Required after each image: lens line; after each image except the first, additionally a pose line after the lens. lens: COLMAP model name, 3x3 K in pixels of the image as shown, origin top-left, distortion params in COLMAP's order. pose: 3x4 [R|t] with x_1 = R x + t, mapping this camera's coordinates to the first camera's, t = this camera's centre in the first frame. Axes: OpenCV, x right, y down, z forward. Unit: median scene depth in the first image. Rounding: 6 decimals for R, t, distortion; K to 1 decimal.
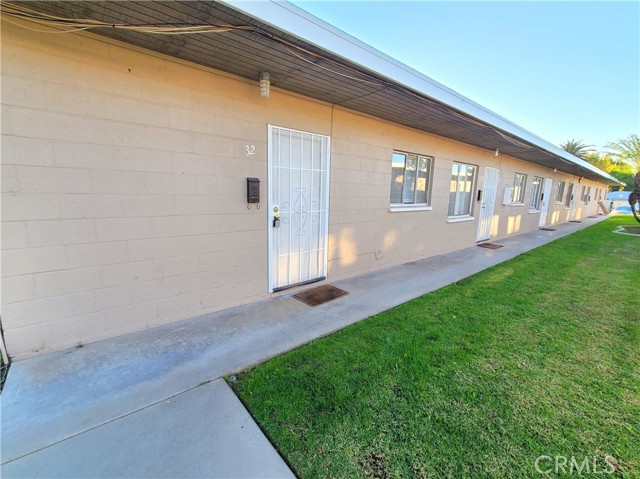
lens RADIAL K [[269.5, 0, 318.4], [0, 269.5, 237.6], [0, 0, 1]] dist [0.001140, -0.000437]
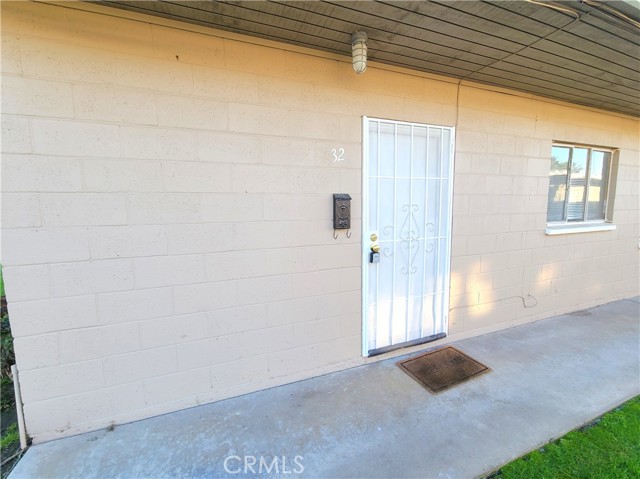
lens RADIAL K [[269.5, 0, 323.3], [0, 269.5, 238.8], [0, 0, 1]] dist [0.001140, -0.000437]
pose [[0.946694, -0.002638, -0.322123, -0.061153], [-0.016587, 0.998241, -0.056923, -0.063018], [0.321706, 0.059232, 0.944985, 0.323295]]
